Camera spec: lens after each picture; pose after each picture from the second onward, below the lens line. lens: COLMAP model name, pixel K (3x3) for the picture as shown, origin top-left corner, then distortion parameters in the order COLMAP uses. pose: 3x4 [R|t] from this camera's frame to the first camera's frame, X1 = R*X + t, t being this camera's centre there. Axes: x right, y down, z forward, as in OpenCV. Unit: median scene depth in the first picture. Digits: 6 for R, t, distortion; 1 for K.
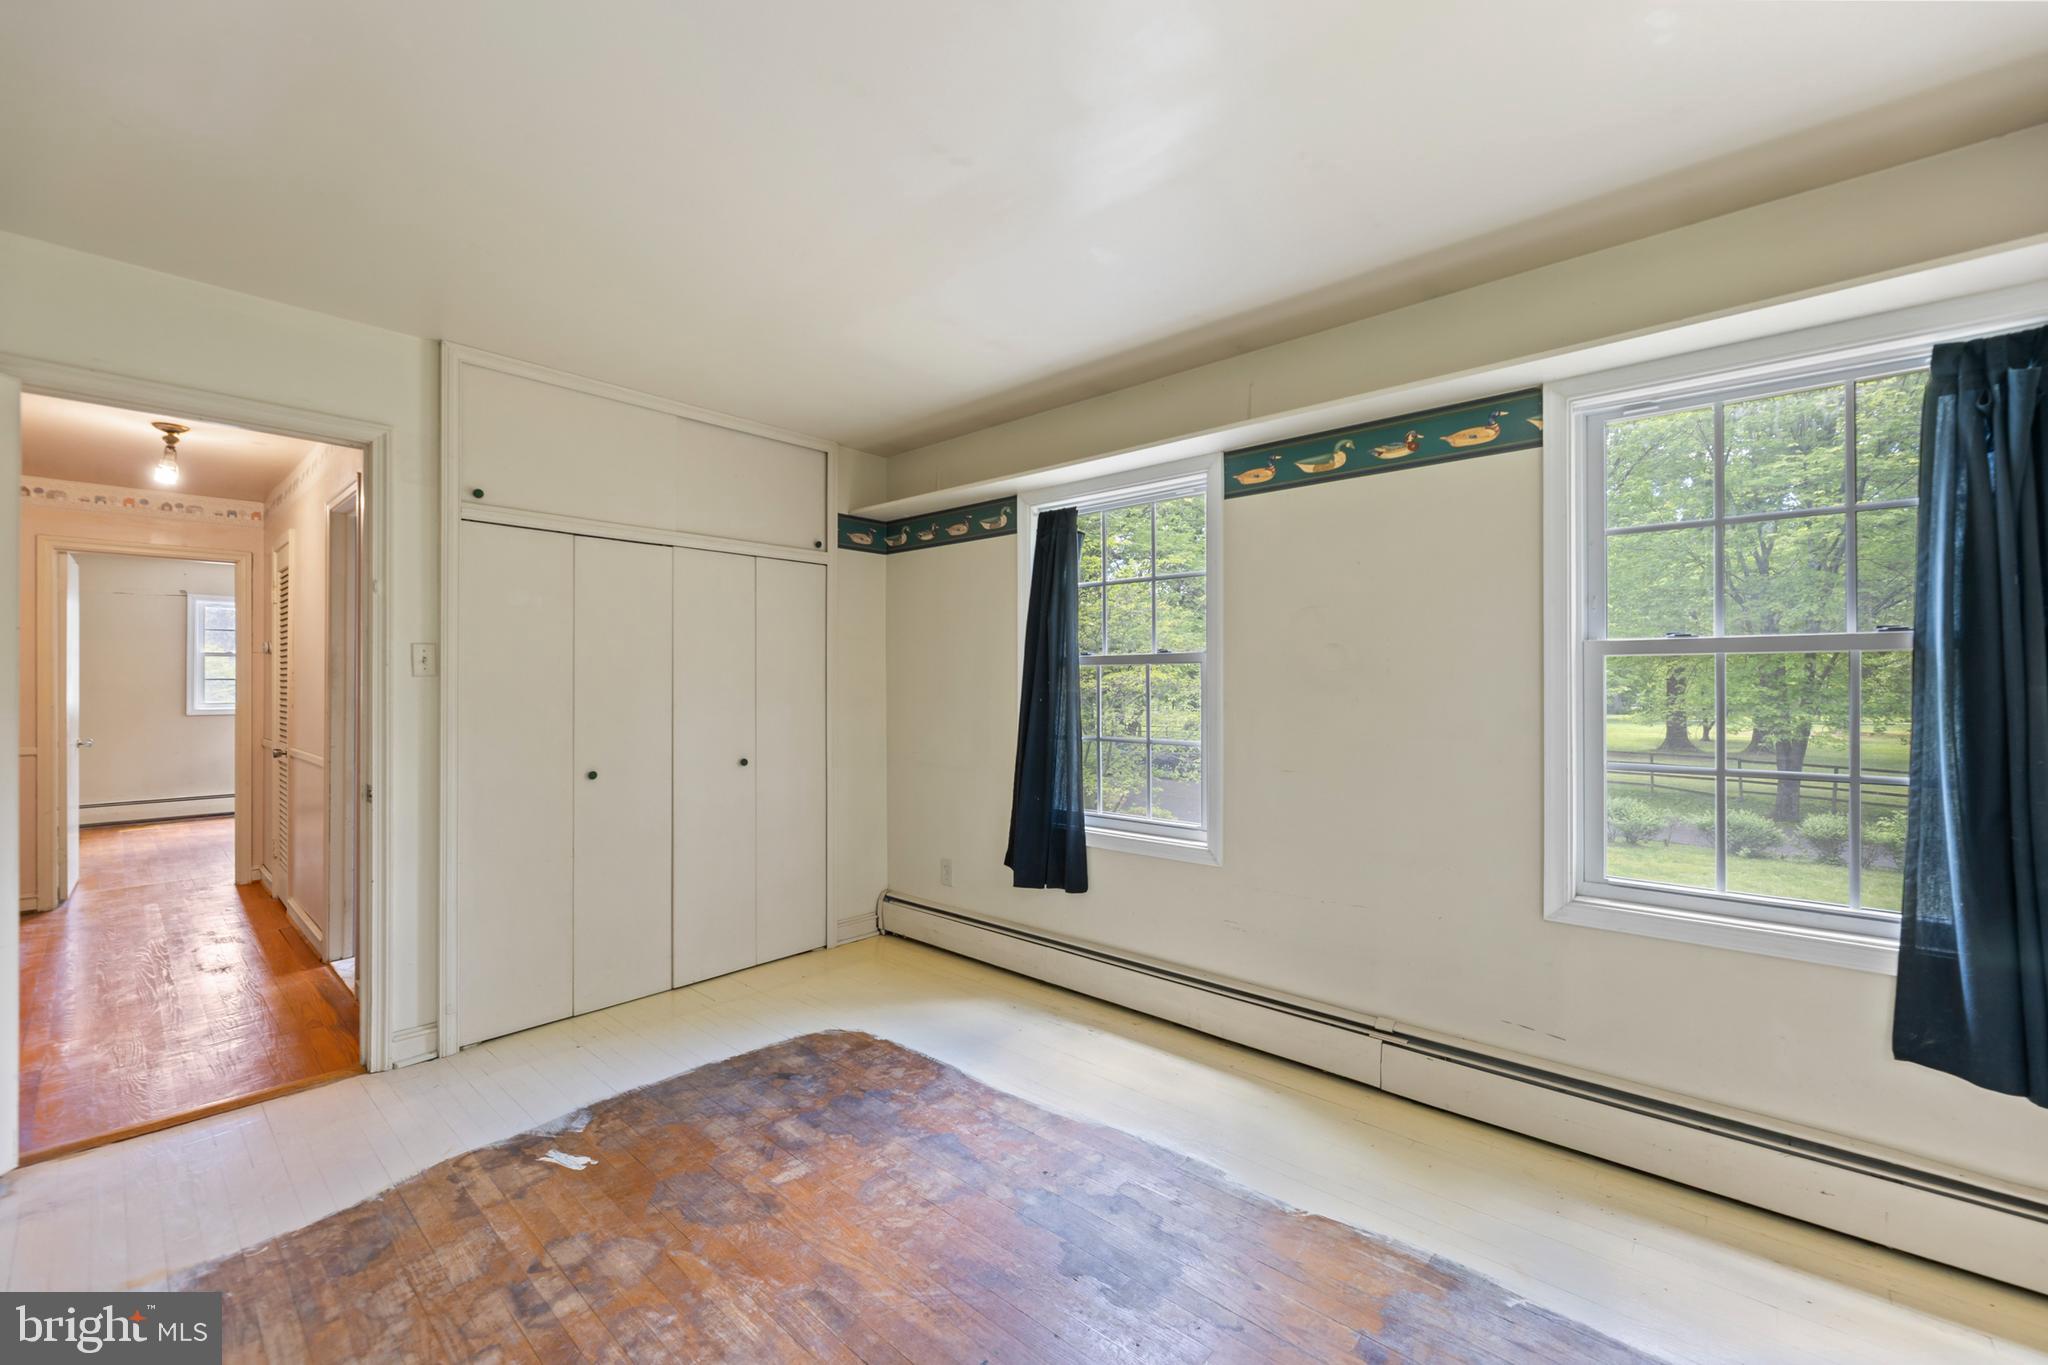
lens RADIAL K [[836.8, 0, 1017.0], [0, 836.8, 685.1], [0, 0, 1]] dist [-0.002727, -0.000011]
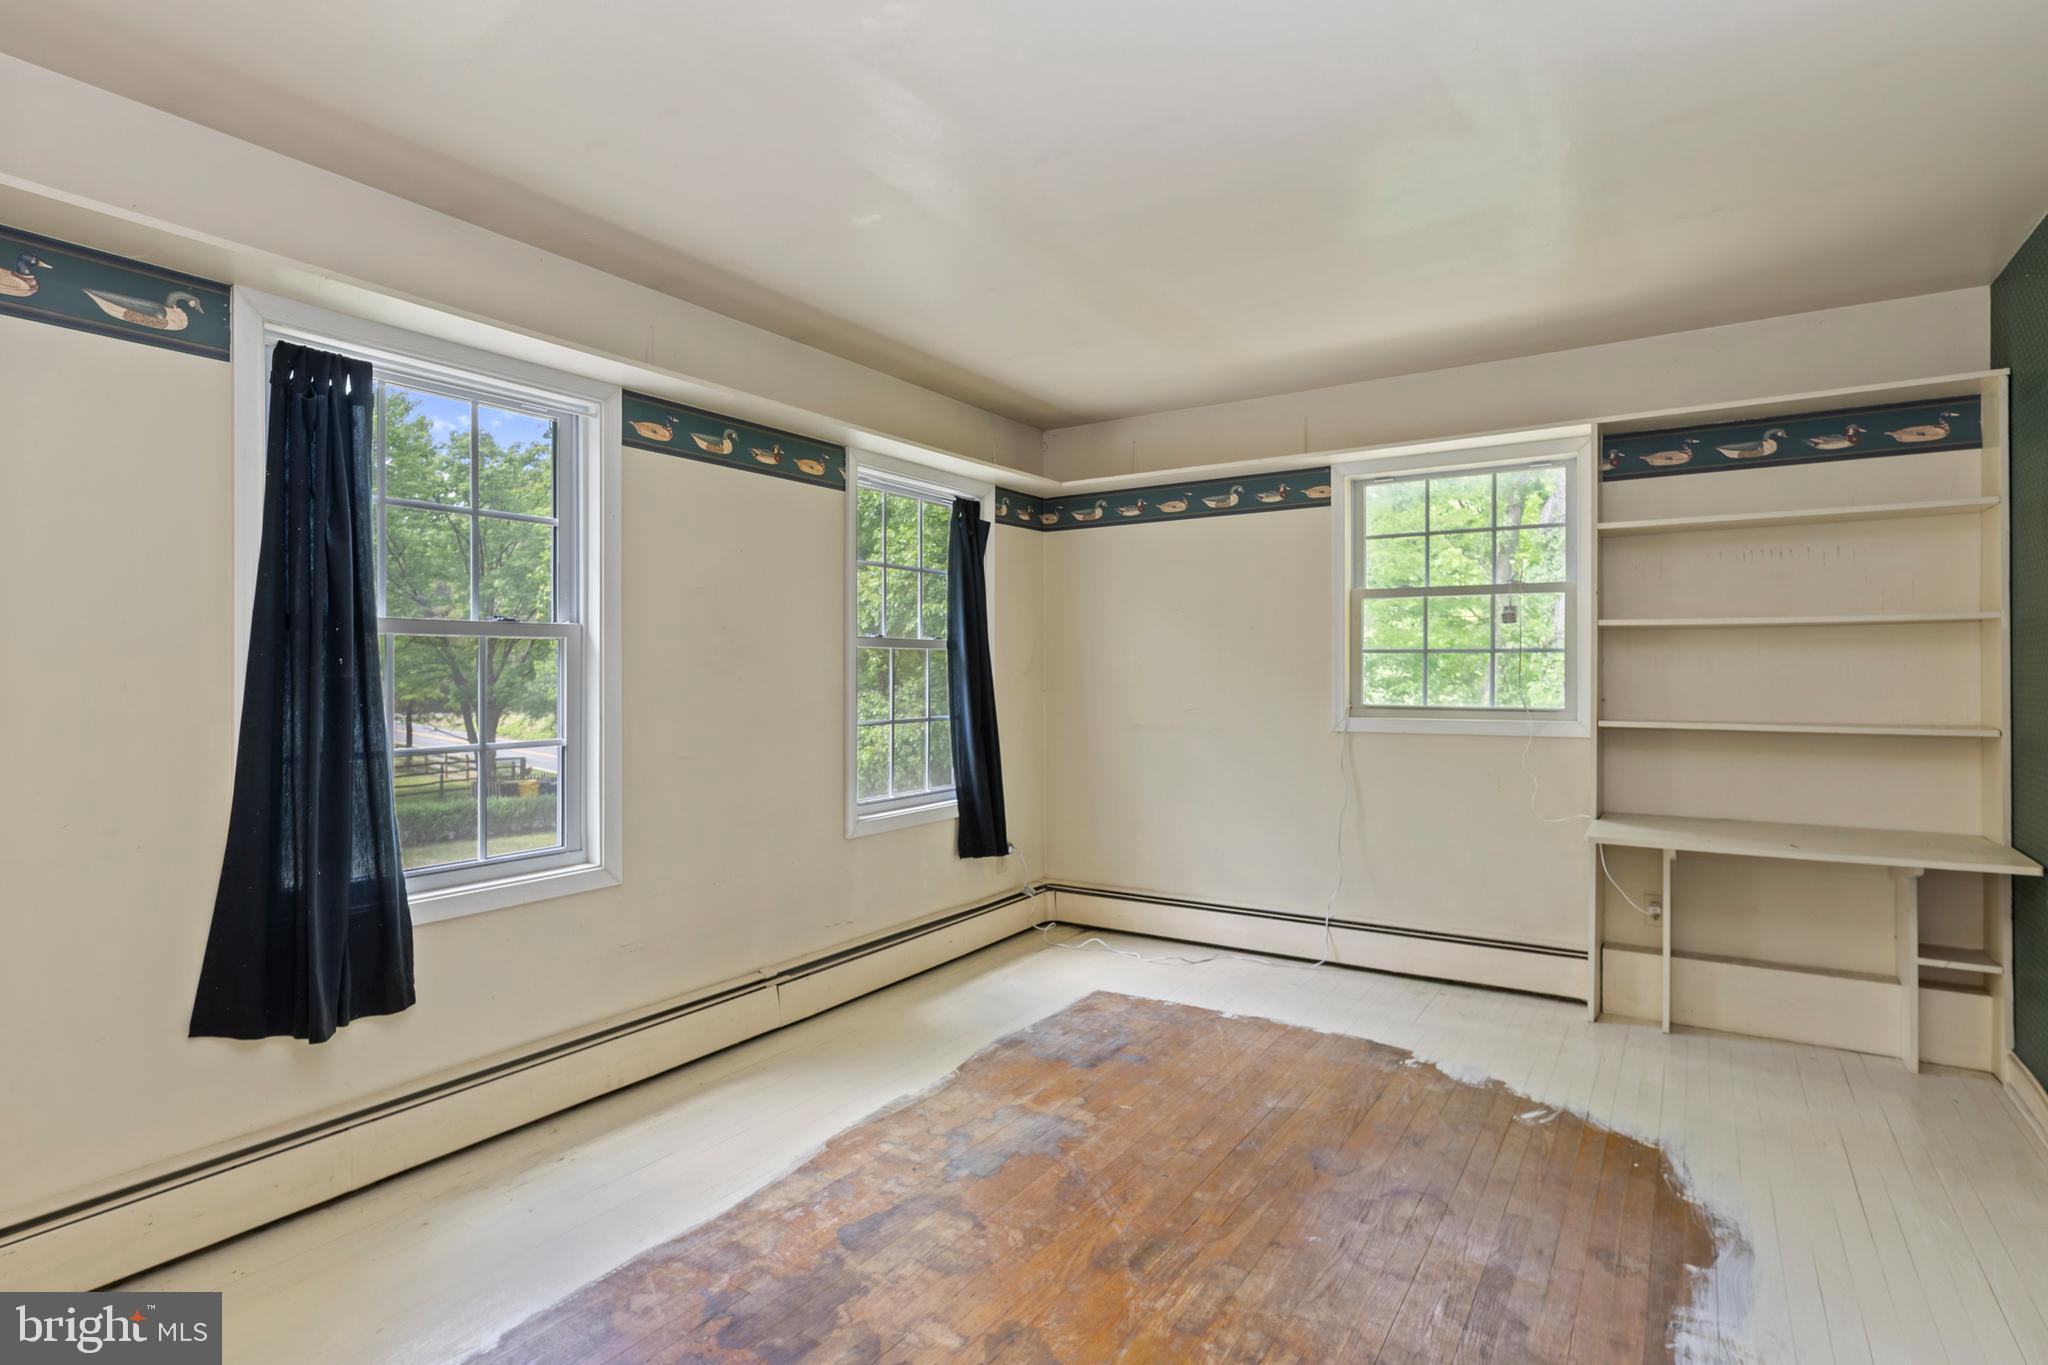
lens RADIAL K [[1036.3, 0, 1018.8], [0, 1036.3, 673.9], [0, 0, 1]] dist [0.006501, 0.001156]
pose [[-0.158416, -0.005813, 0.987355, -1.009007], [-0.003314, 0.999980, 0.005356, 0.000777], [-0.987367, -0.002424, -0.158432, 0.922874]]
